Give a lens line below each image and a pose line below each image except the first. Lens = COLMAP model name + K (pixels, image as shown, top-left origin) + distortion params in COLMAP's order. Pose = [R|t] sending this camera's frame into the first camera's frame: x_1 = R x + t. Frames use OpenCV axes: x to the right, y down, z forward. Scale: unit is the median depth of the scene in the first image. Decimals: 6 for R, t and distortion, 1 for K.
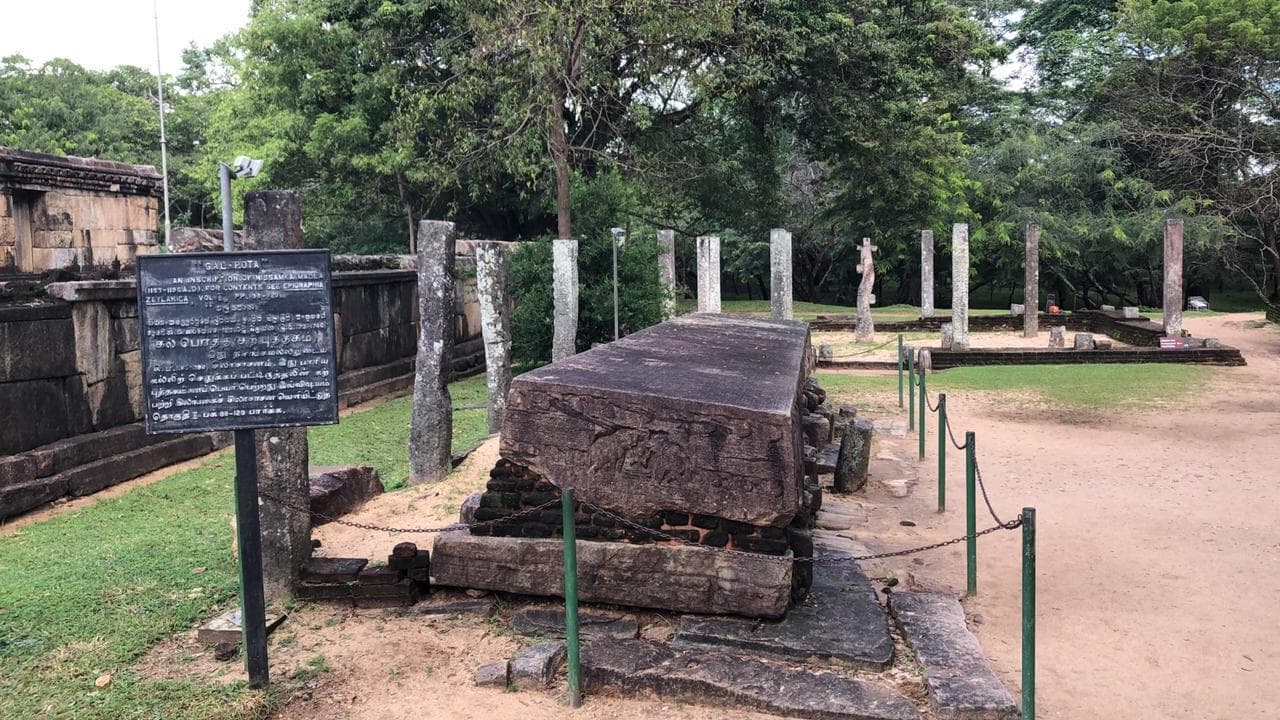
lens RADIAL K [[1161.6, 0, 640.0], [0, 1161.6, 360.0], [0, 0, 1]] dist [-0.003067, -0.000656]
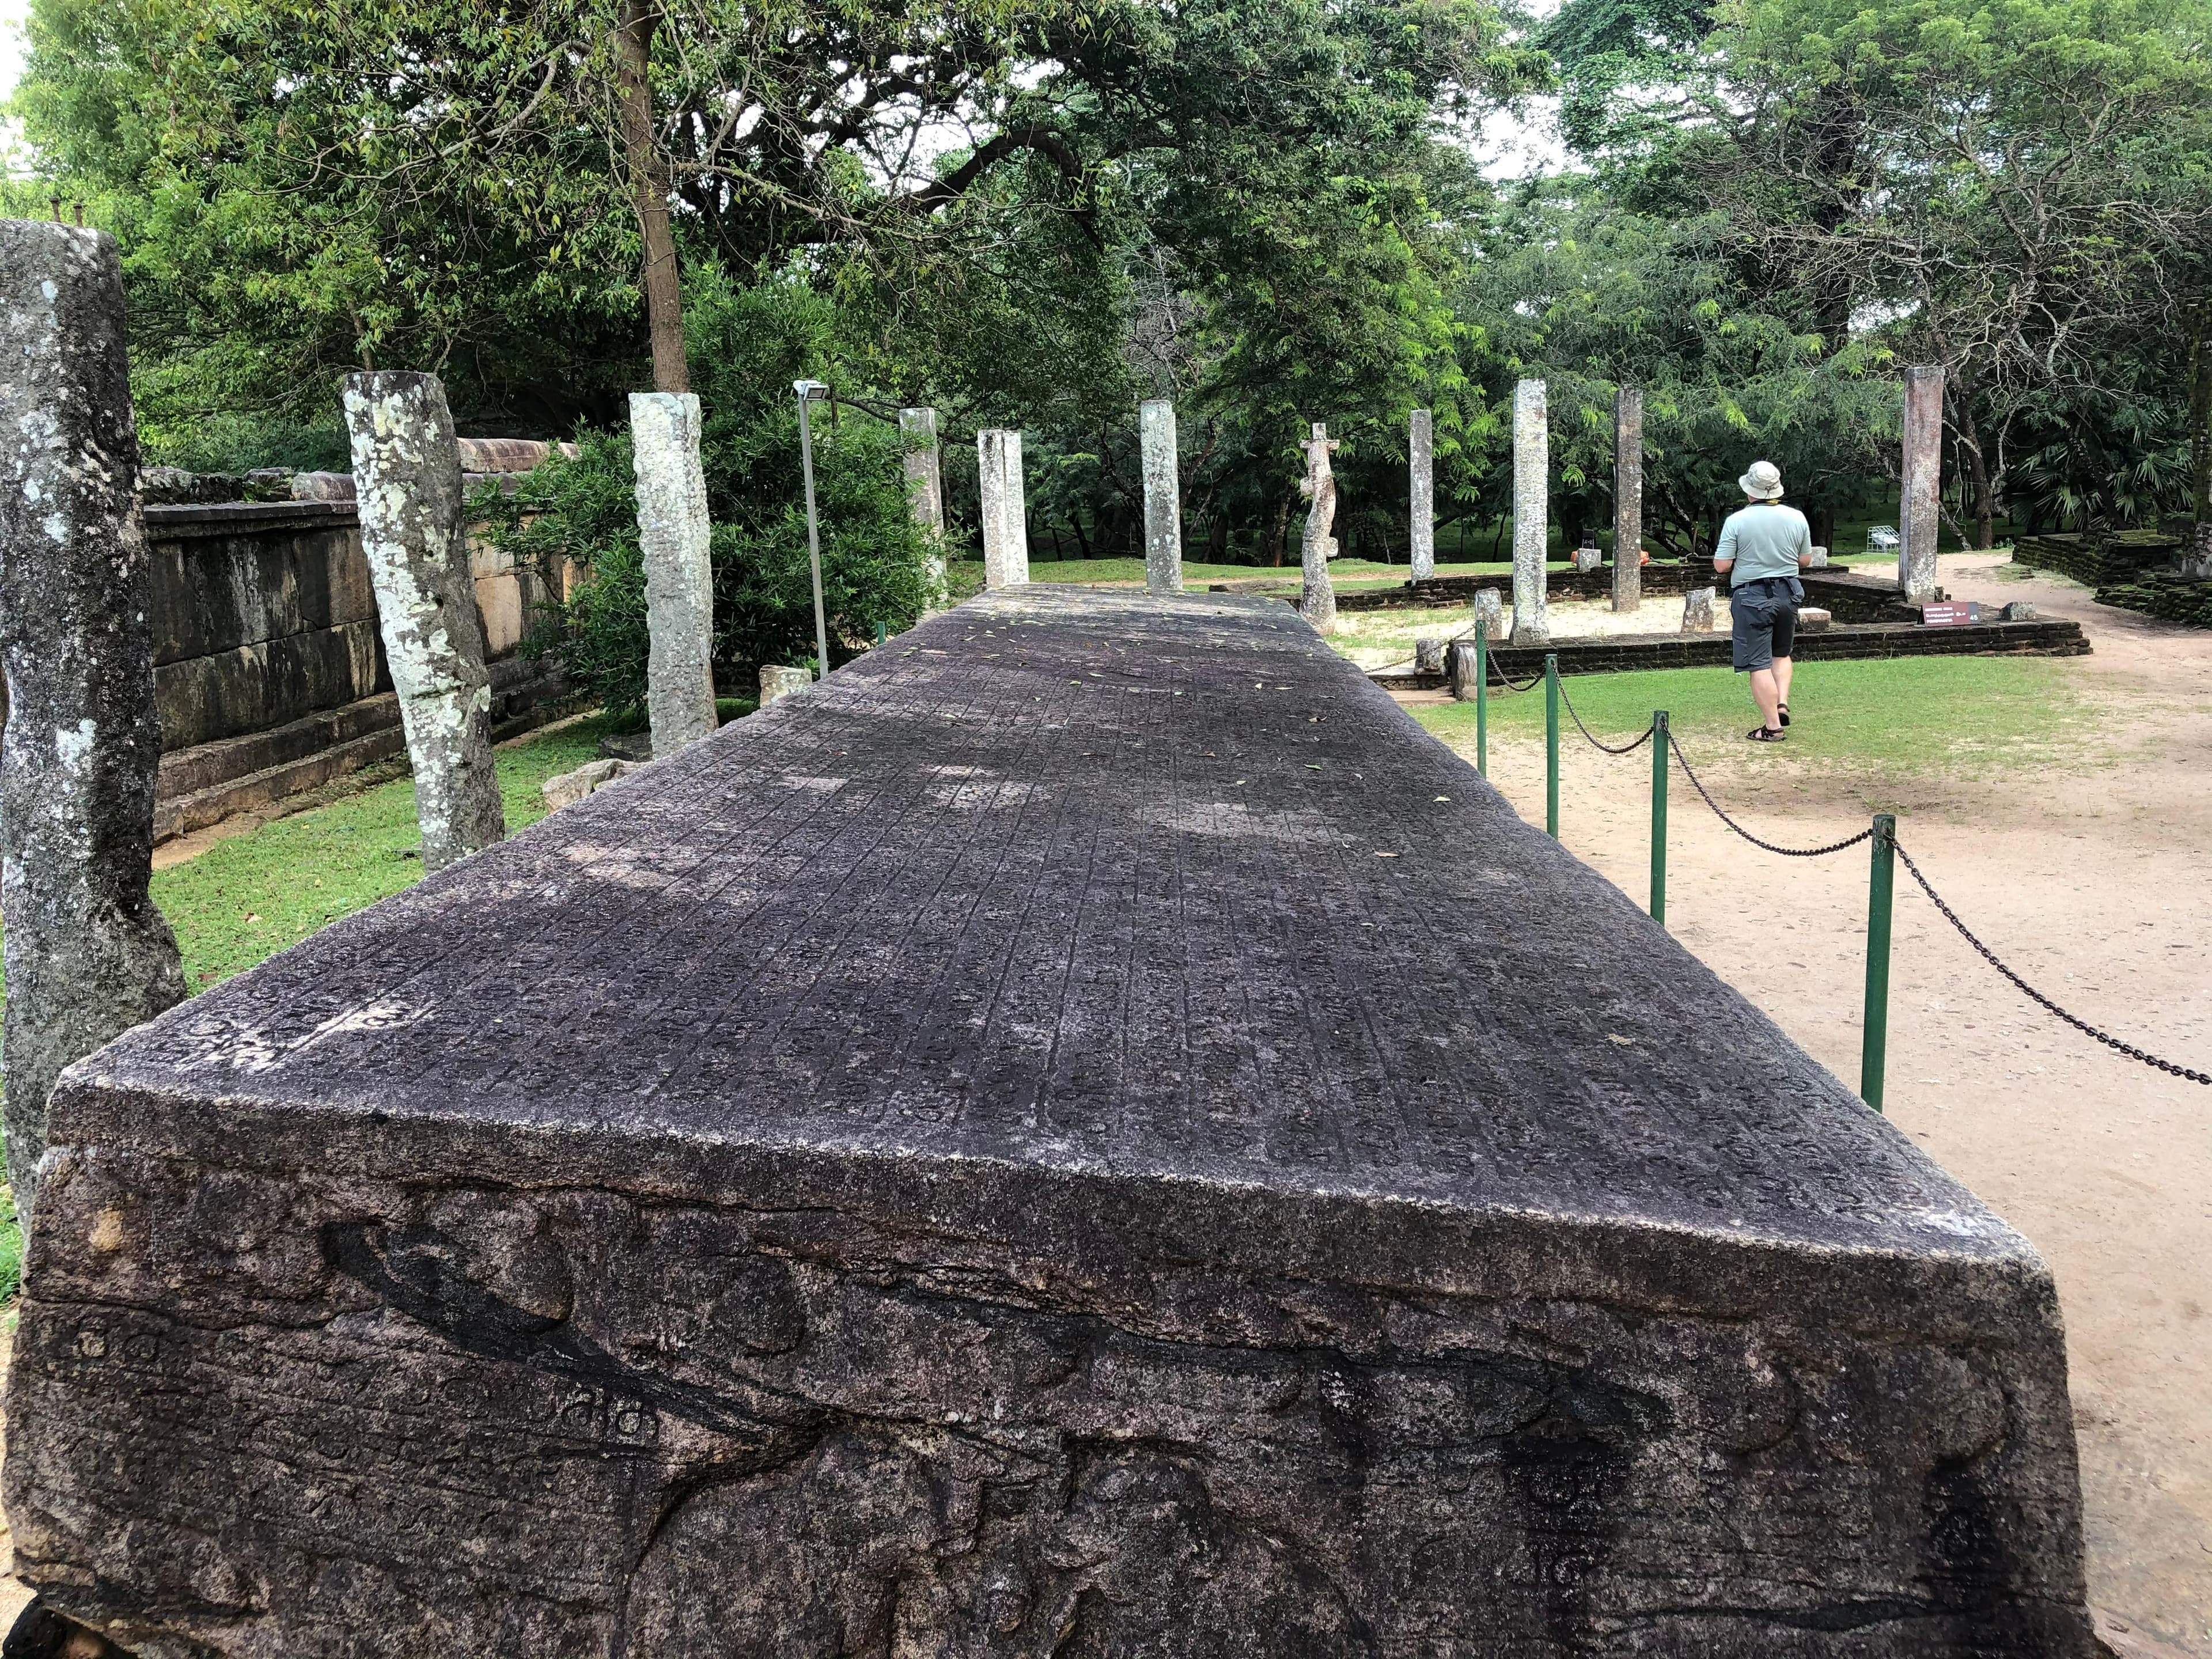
lens RADIAL K [[1793.5, 0, 1106.0], [0, 1793.5, 829.5], [0, 0, 1]] dist [0.066590, -0.129952]
pose [[0.990541, -0.049585, 0.127945, -0.003656], [0.037416, 0.994695, 0.095822, -0.010435], [-0.132017, -0.090129, 0.987141, 0.273410]]
